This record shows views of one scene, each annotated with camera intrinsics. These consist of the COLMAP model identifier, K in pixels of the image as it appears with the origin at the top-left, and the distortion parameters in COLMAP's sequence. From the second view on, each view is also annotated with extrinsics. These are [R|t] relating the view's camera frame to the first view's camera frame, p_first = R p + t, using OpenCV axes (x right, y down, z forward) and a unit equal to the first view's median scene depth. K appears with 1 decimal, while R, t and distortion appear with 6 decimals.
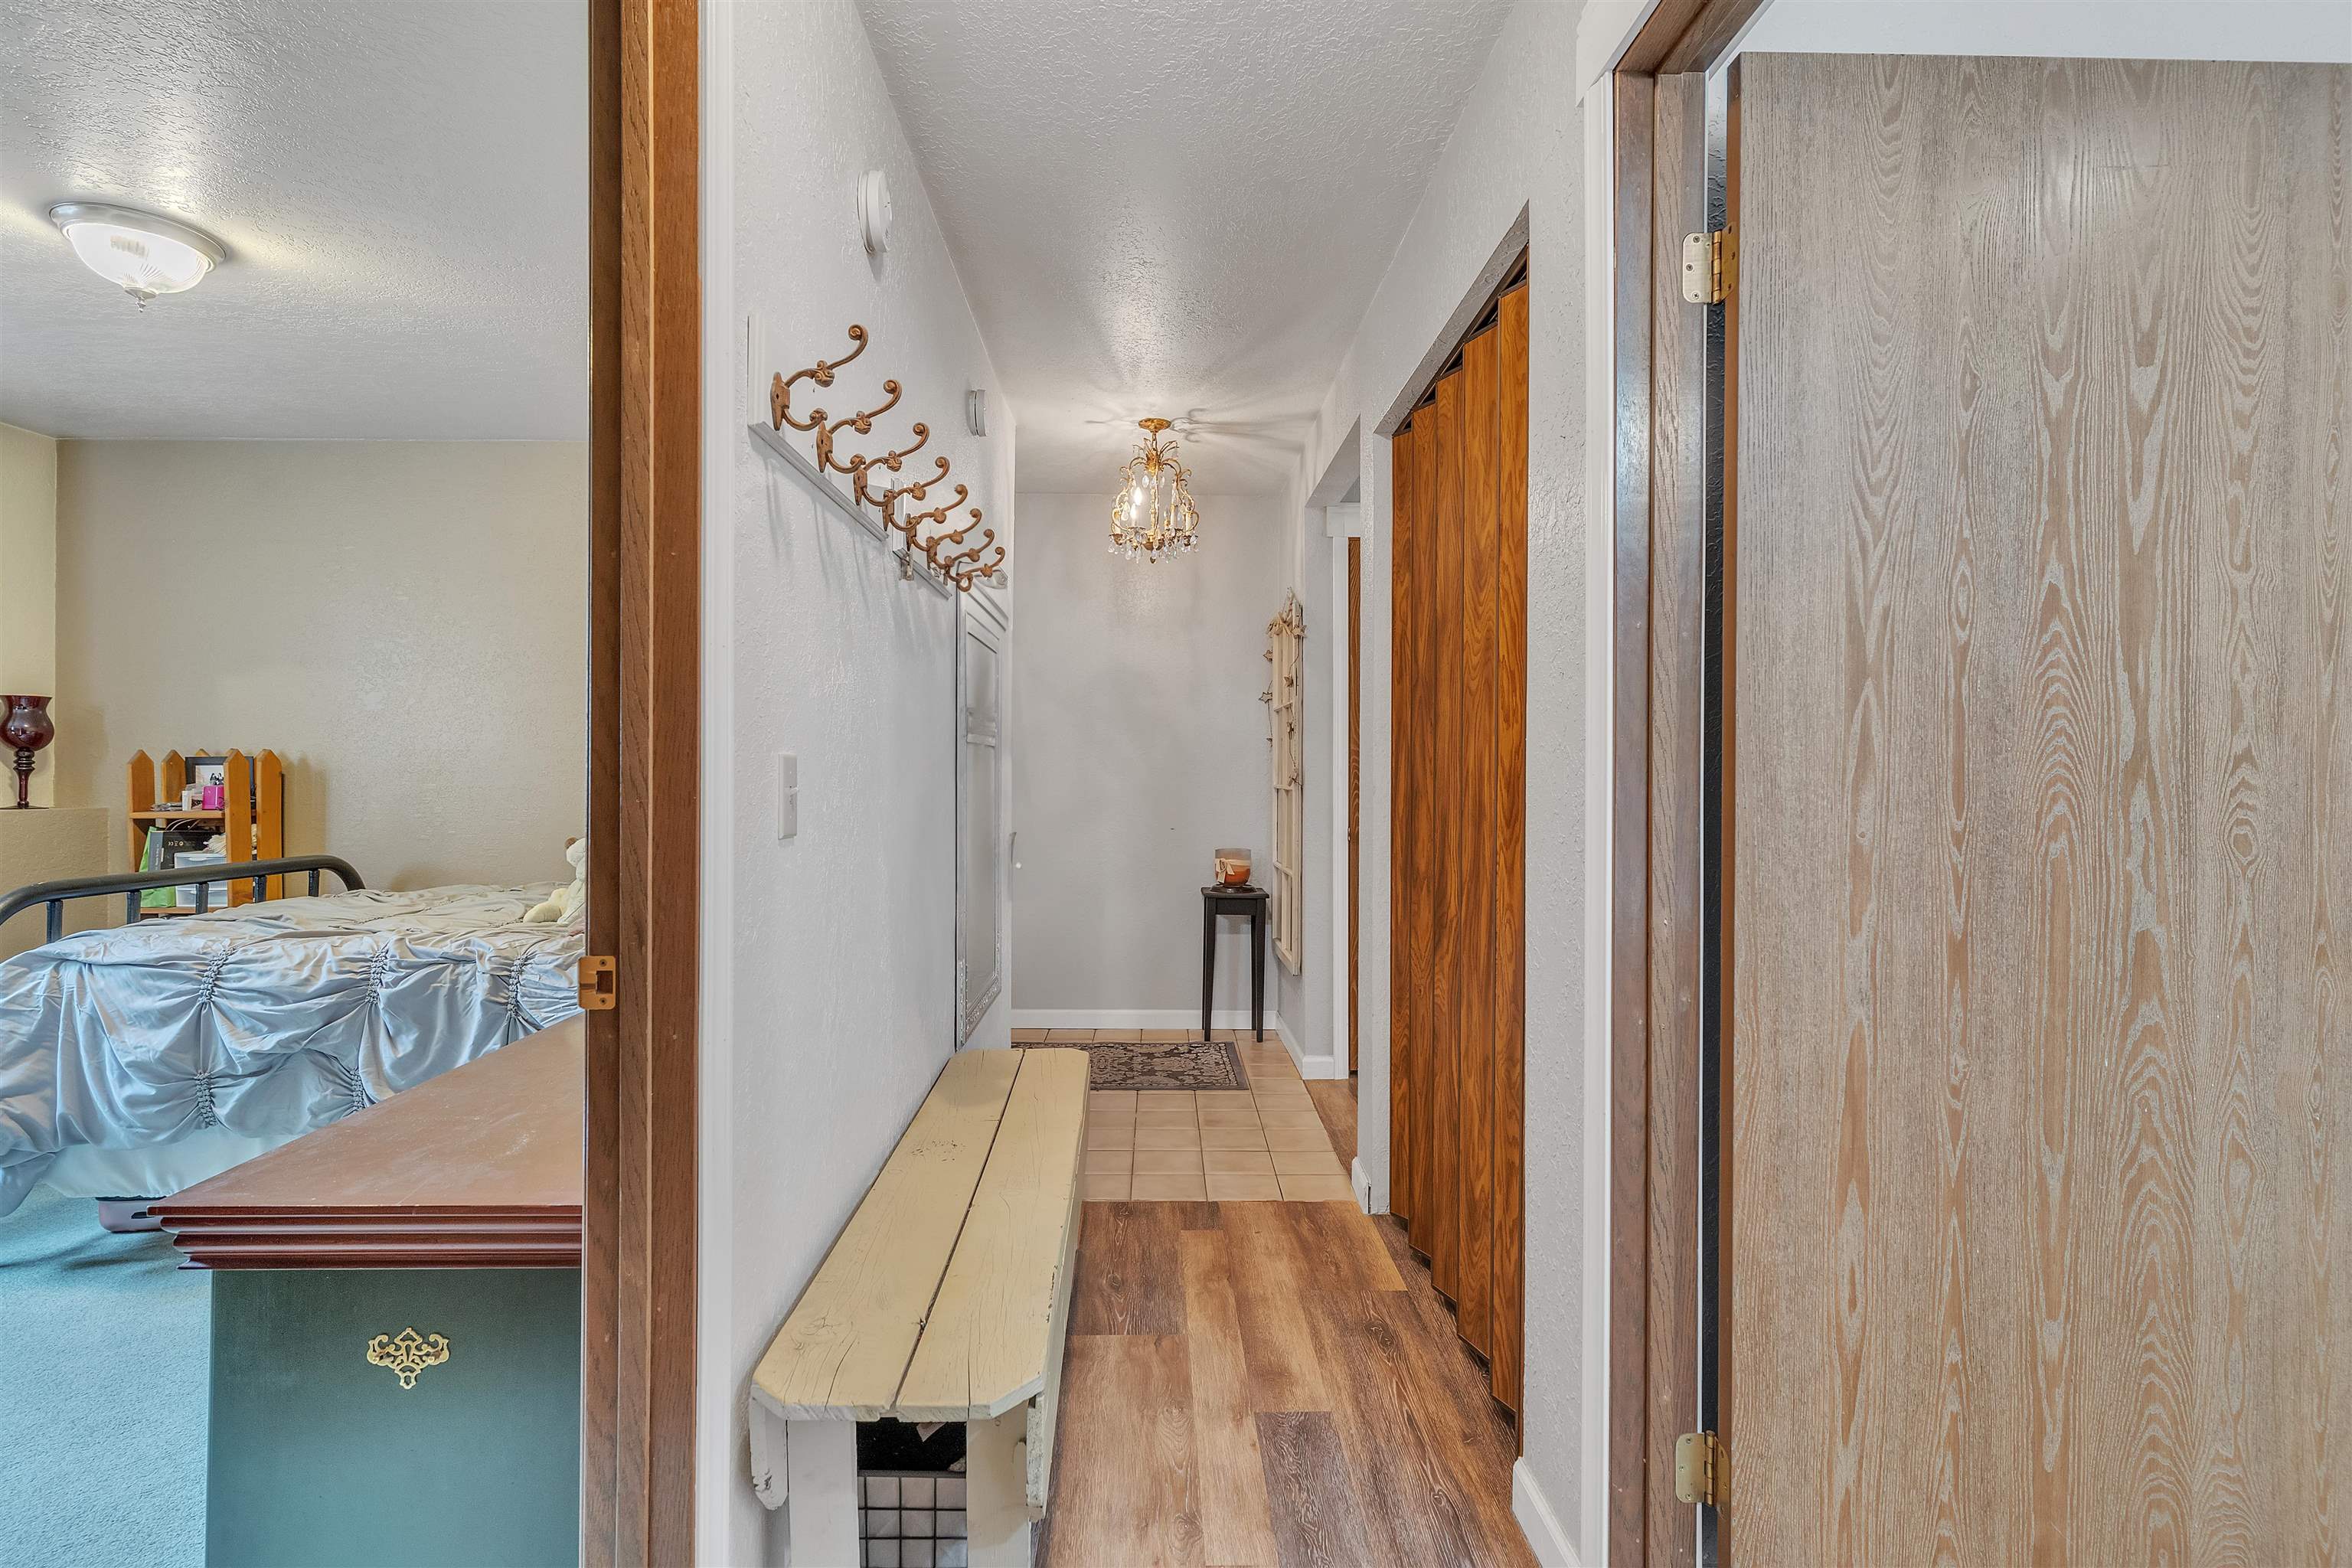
lens RADIAL K [[1139.2, 0, 1181.9], [0, 1139.2, 766.2], [0, 0, 1]] dist [0.000490, -0.001195]
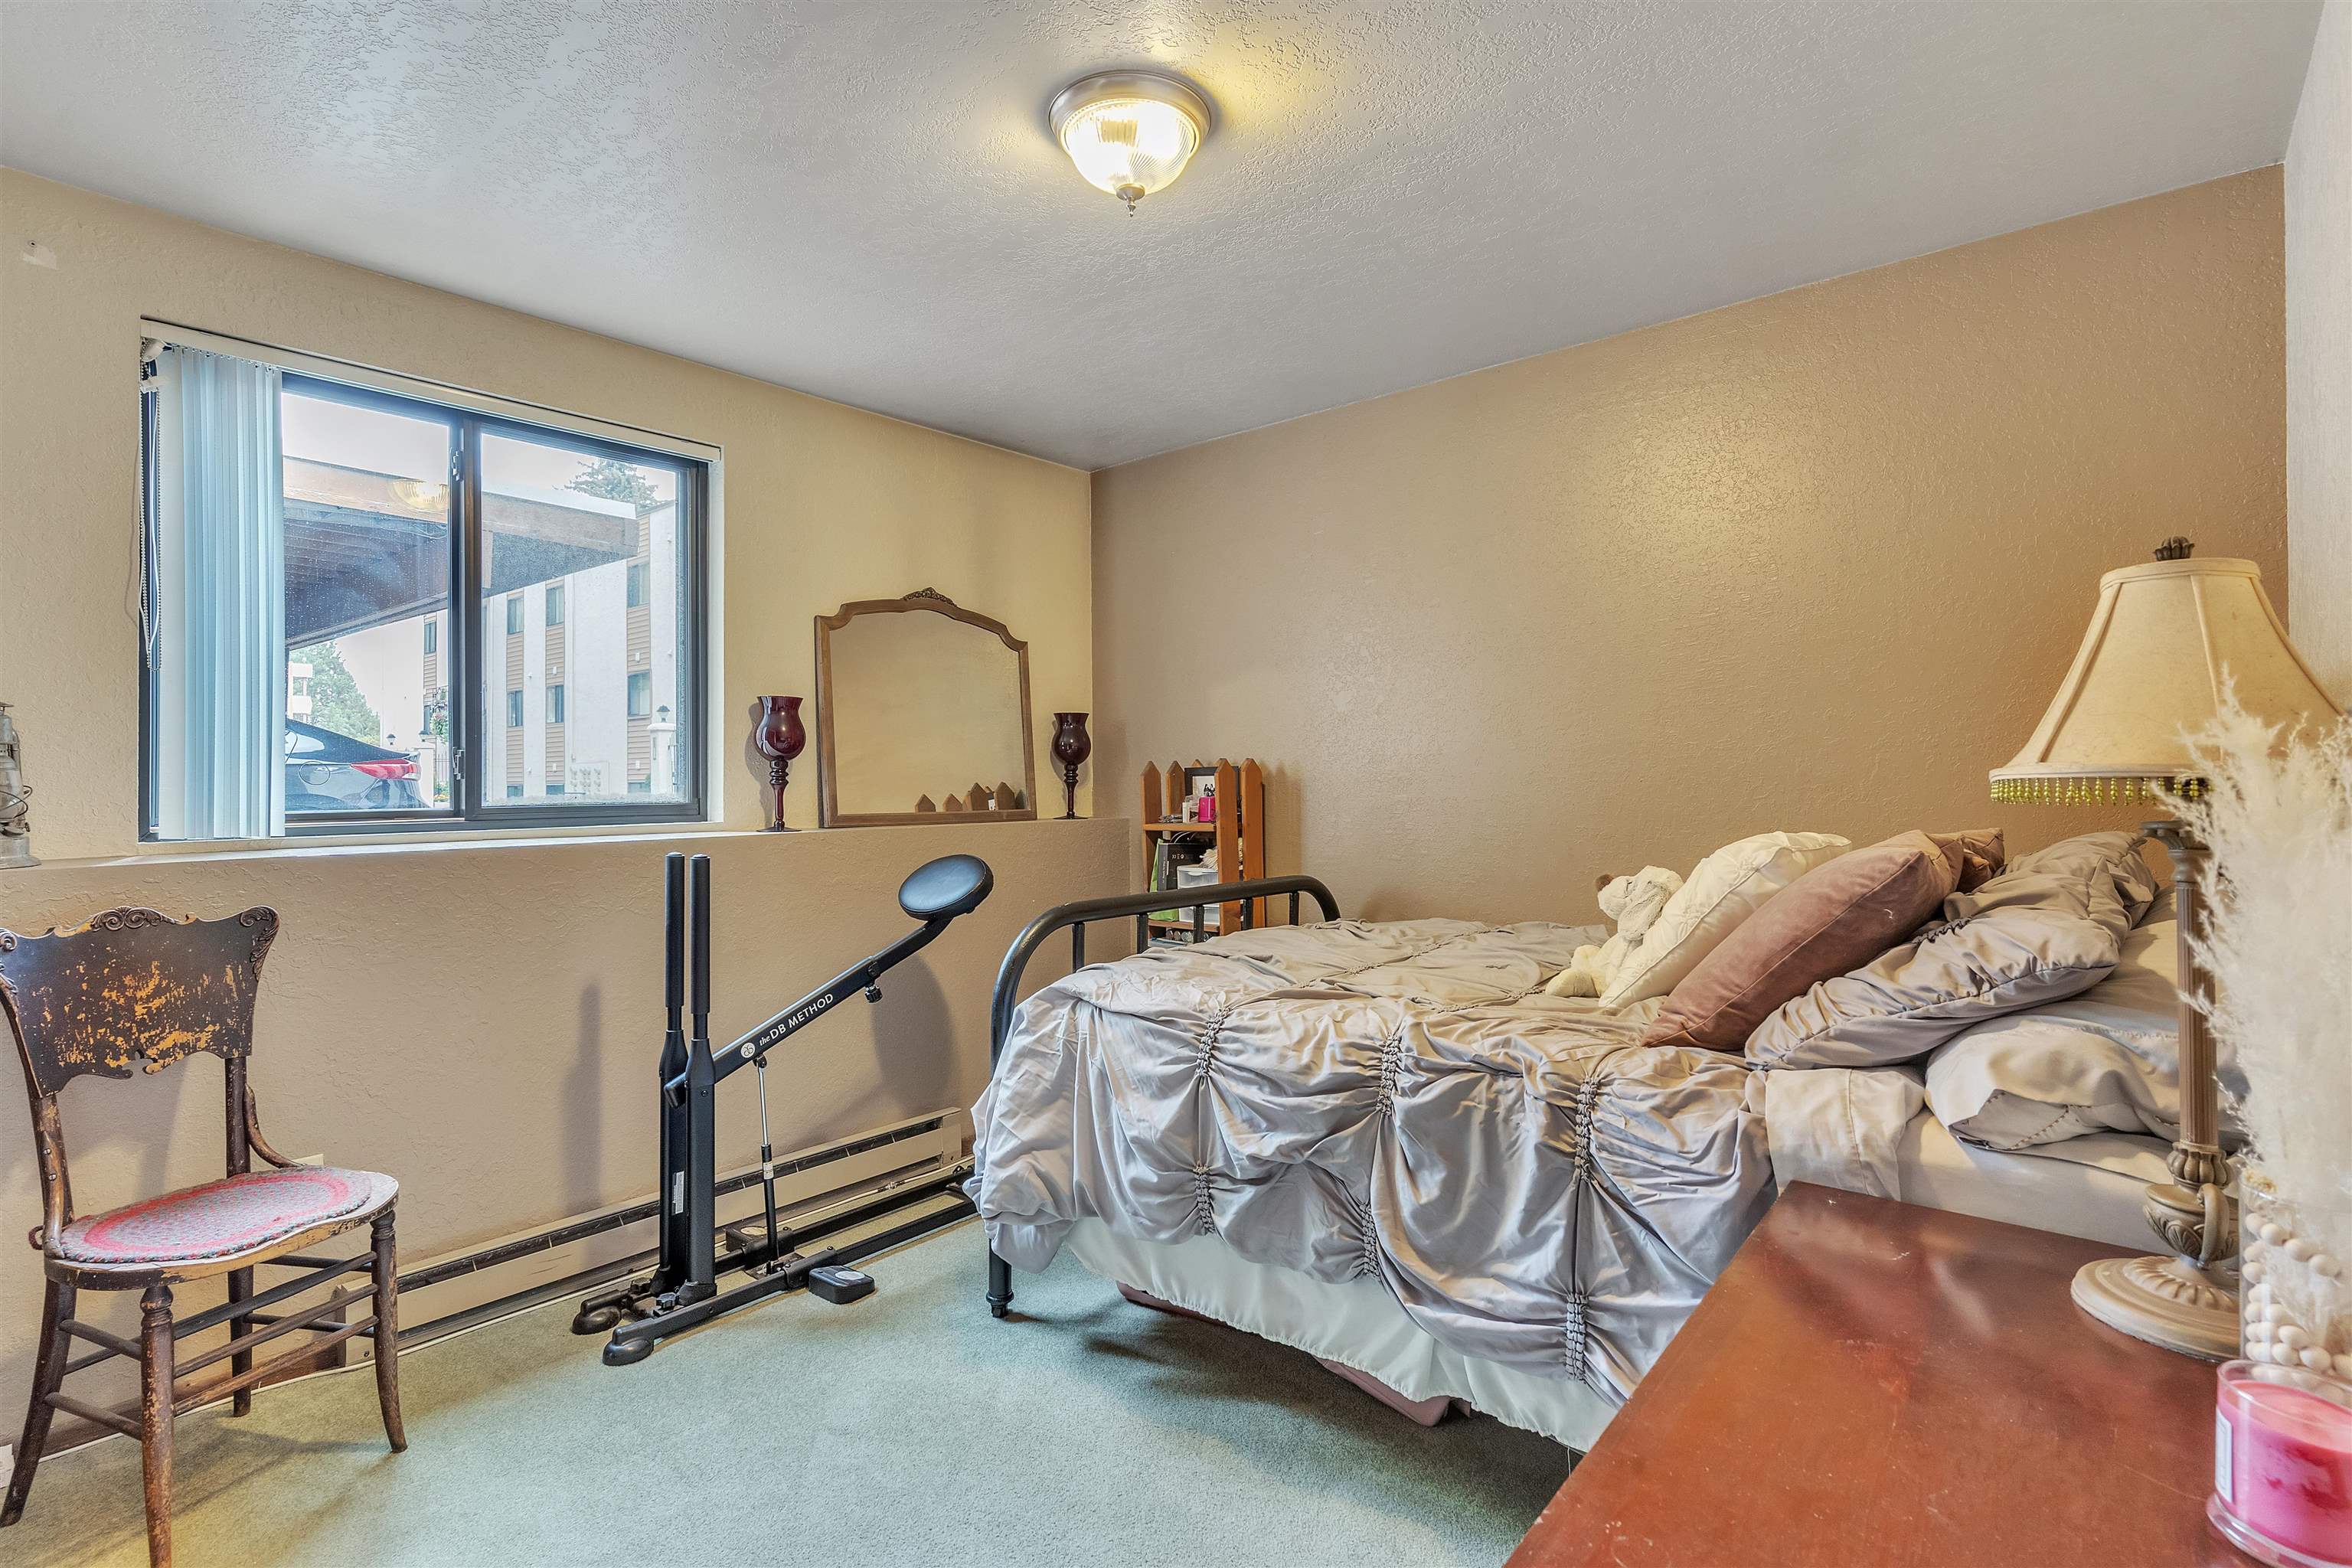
lens RADIAL K [[1147.2, 0, 1176.7], [0, 1147.2, 803.9], [0, 0, 1]] dist [0.000317, 0.000022]
pose [[0.745050, 0.004752, -0.666992, -0.338203], [0.014009, 0.999643, 0.022771, 0.000436], [0.666862, -0.026310, 0.744717, 0.396814]]
